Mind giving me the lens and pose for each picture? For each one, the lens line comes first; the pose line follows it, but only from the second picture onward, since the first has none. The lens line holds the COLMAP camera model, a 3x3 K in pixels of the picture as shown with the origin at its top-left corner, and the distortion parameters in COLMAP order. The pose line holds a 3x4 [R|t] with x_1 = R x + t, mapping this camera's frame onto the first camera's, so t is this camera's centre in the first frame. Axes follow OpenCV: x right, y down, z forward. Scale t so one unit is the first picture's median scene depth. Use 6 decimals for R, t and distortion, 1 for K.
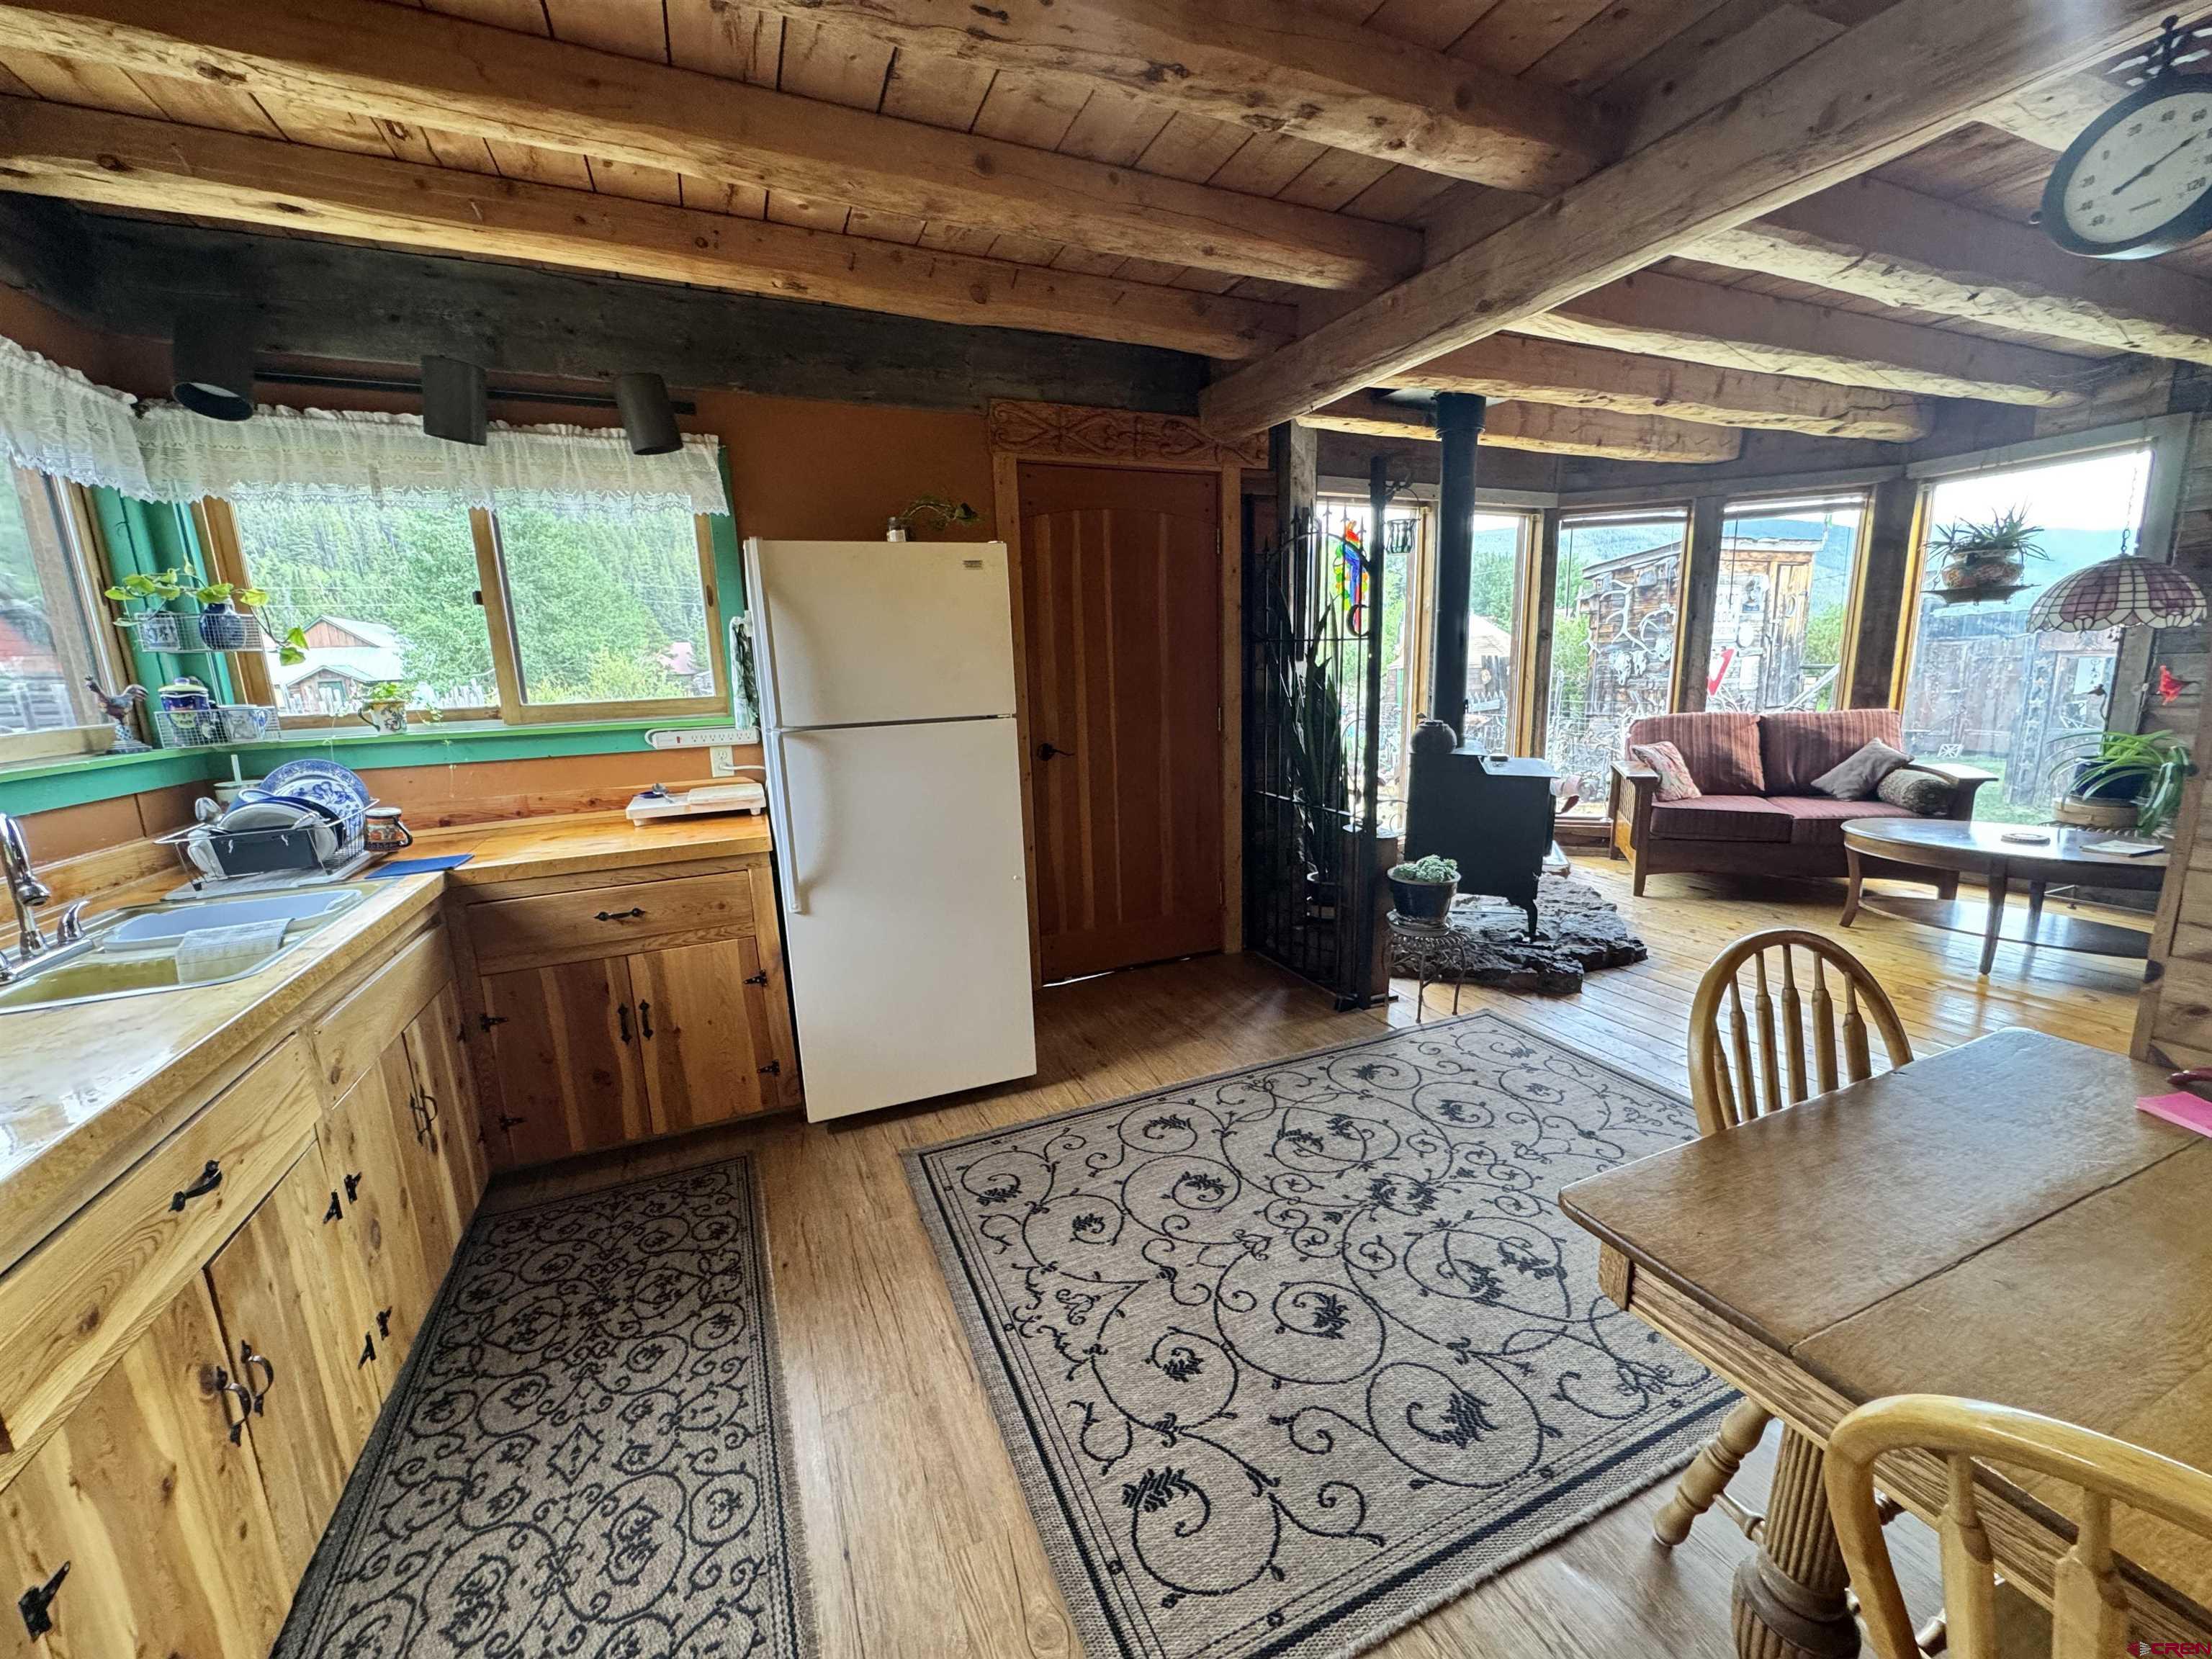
lens RADIAL K [[873.2, 0, 1104.1], [0, 873.2, 834.6], [0, 0, 1]] dist [-0.001449, -0.000427]
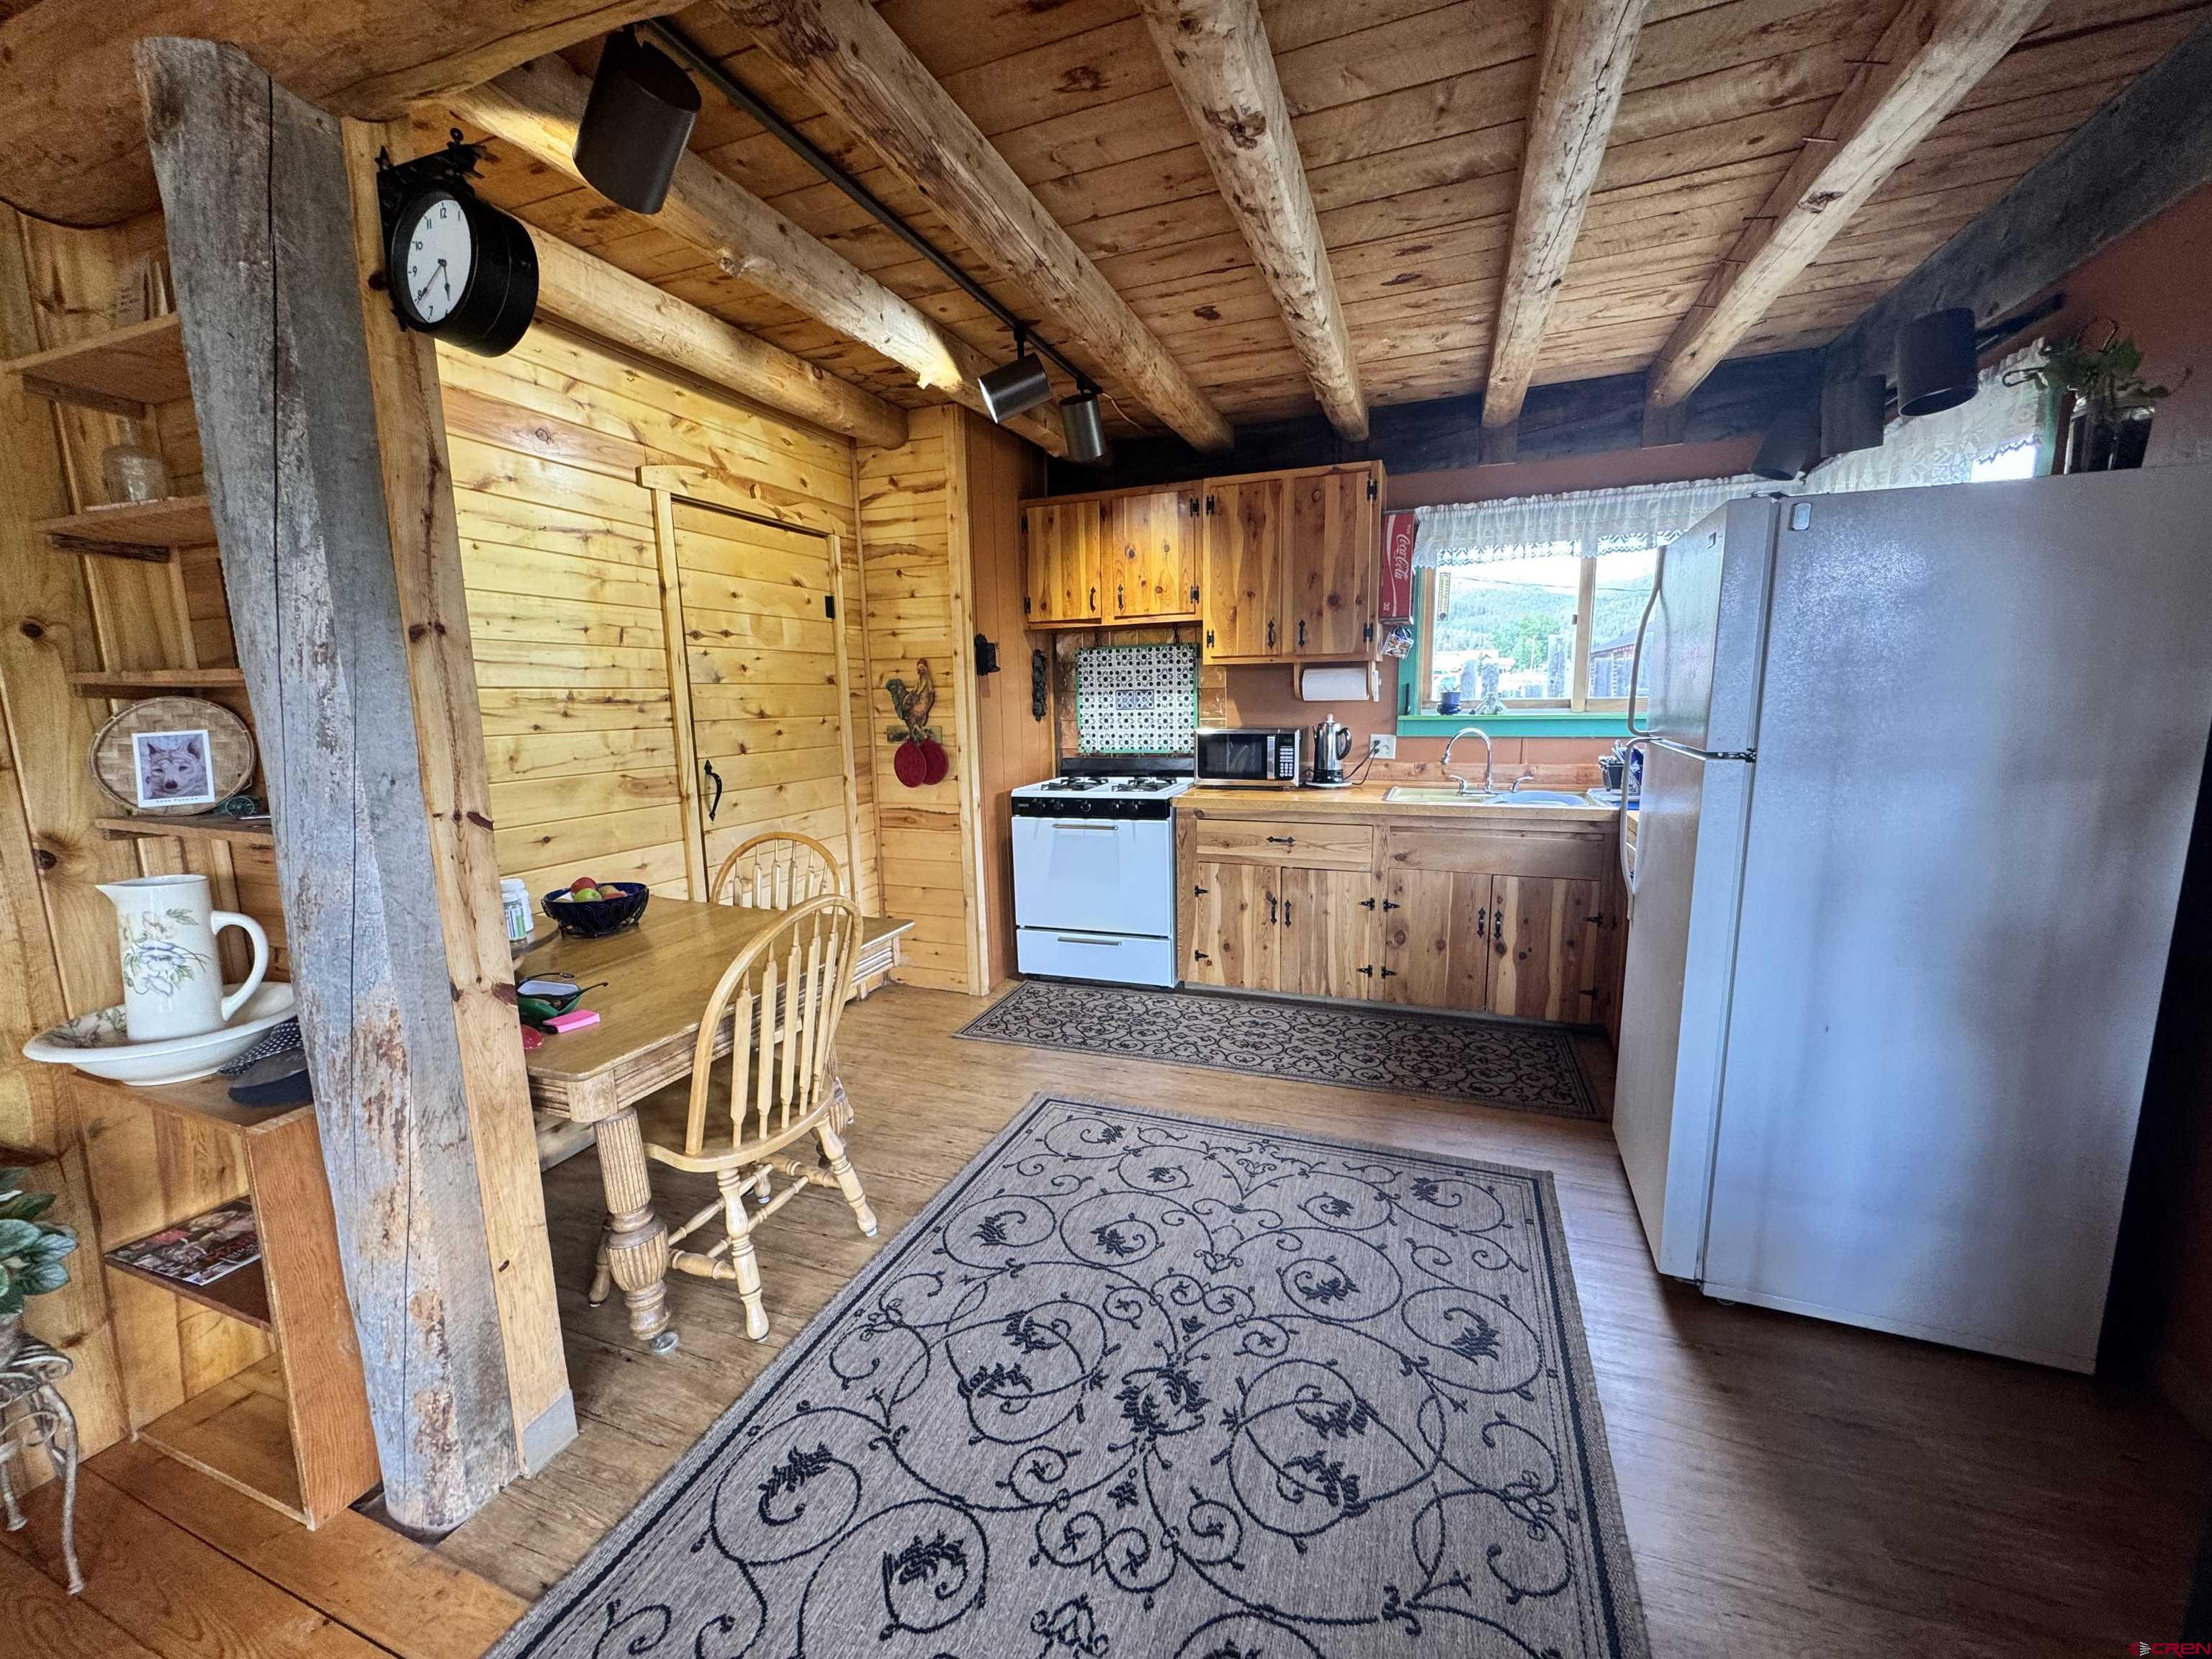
lens RADIAL K [[873.2, 0, 1100.1], [0, 873.2, 823.3], [0, 0, 1]] dist [-0.001449, -0.000427]
pose [[-0.702575, 0.157218, -0.694025, 0.968335], [-0.092213, 0.946952, 0.307863, -0.343588], [0.705610, 0.280295, -0.650807, 1.537948]]
